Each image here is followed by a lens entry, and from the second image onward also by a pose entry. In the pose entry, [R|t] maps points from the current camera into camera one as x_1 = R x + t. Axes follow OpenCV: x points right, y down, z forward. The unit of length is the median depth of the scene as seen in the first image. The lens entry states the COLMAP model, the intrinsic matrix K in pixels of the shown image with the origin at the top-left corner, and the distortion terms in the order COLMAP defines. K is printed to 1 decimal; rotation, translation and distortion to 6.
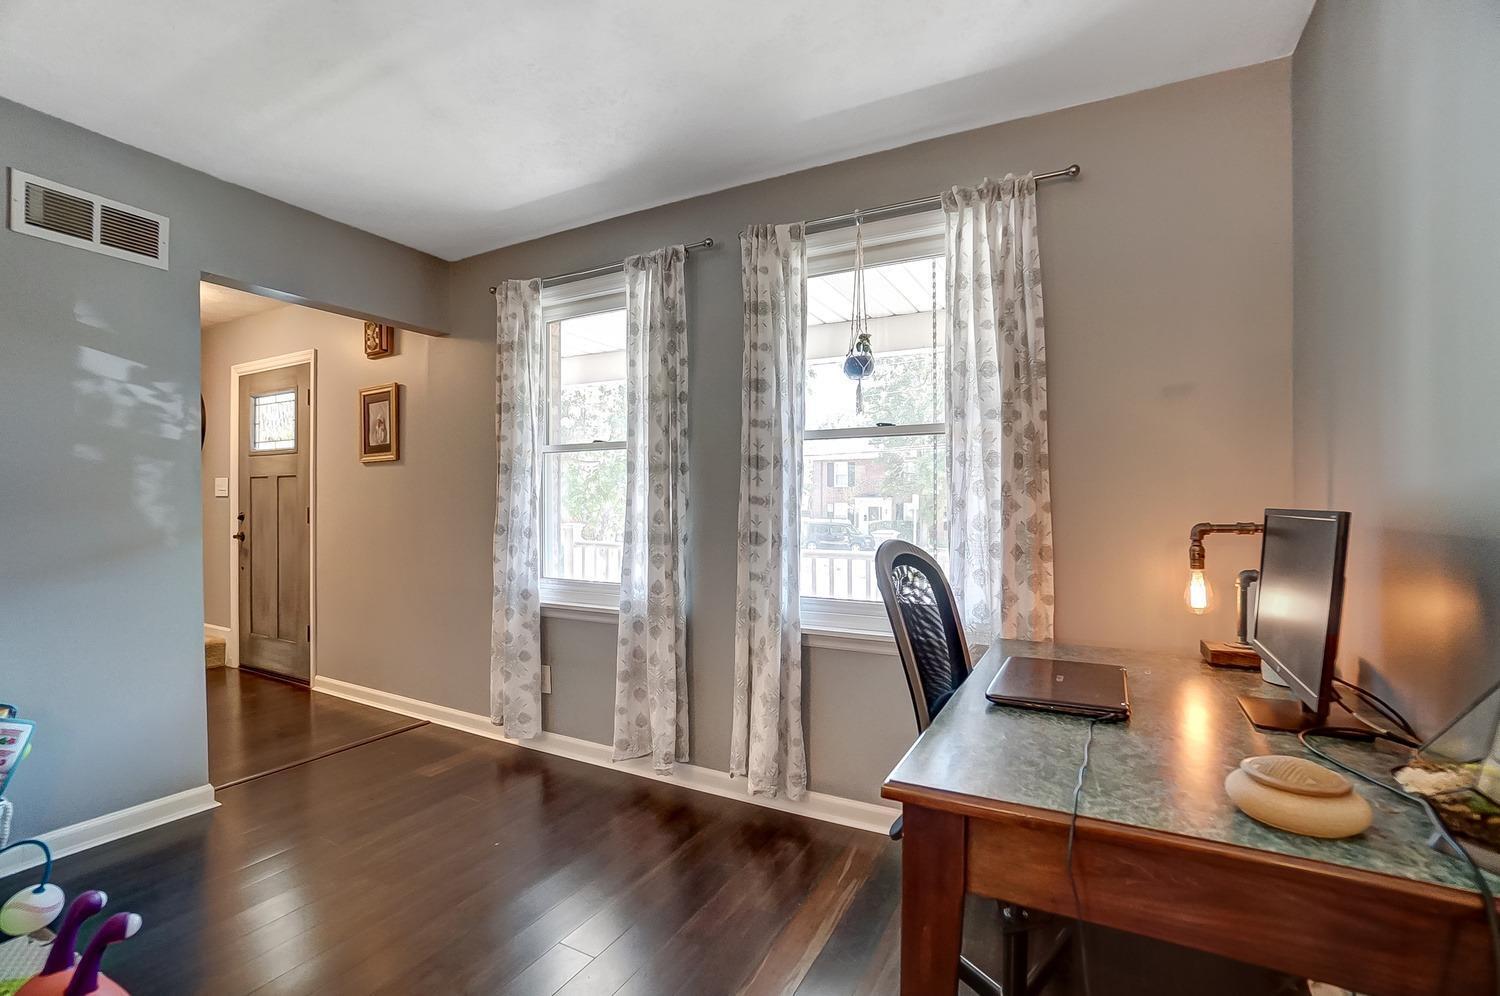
lens RADIAL K [[669.9, 0, 749.6], [0, 669.9, 498.3], [0, 0, 1]] dist [-0.040841, 0.009300]
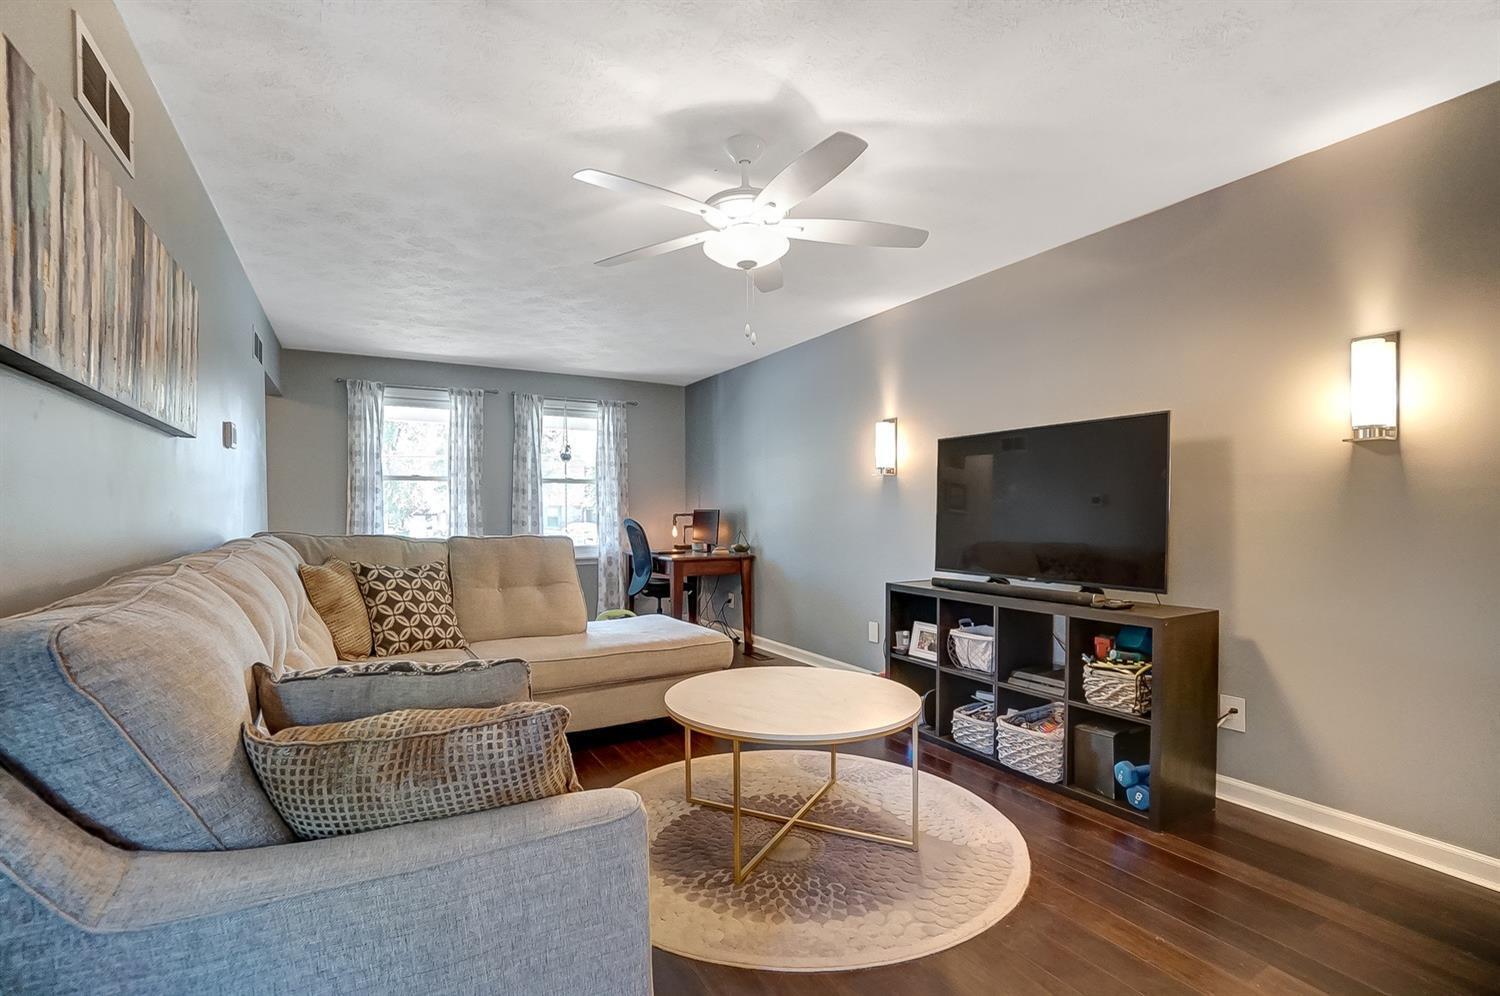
lens RADIAL K [[669.9, 0, 751.4], [0, 669.9, 507.4], [0, 0, 1]] dist [-0.040841, 0.009300]
pose [[0.533215, 0.002439, 0.845977, -1.676936], [-0.008942, 0.999956, 0.002753, -0.011091], [-0.845933, -0.009032, 0.533213, -1.032025]]
